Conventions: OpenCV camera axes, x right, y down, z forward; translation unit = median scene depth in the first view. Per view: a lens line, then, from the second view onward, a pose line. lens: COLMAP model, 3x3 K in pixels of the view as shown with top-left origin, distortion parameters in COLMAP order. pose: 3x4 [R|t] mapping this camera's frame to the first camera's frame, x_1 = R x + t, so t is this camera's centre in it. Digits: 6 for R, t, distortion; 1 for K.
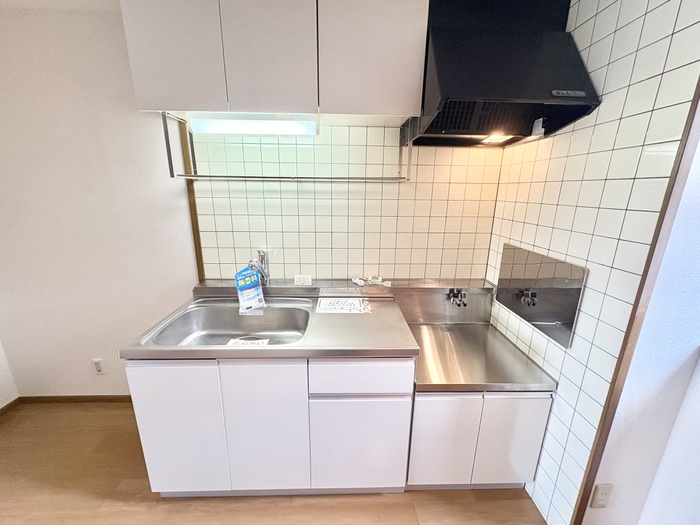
lens RADIAL K [[279.0, 0, 348.0], [0, 279.0, 262.9], [0, 0, 1]] dist [0.000744, -0.000225]
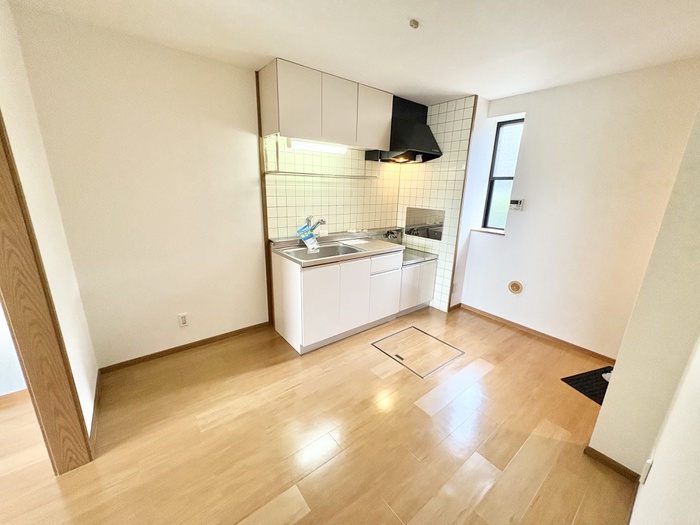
lens RADIAL K [[279.0, 0, 347.7], [0, 279.0, 261.6], [0, 0, 1]] dist [0.000744, -0.000225]
pose [[0.806180, -0.145771, 0.573432, -1.172443], [0.130494, 0.989116, 0.067982, 0.147166], [-0.577100, 0.020024, 0.816428, -0.547546]]
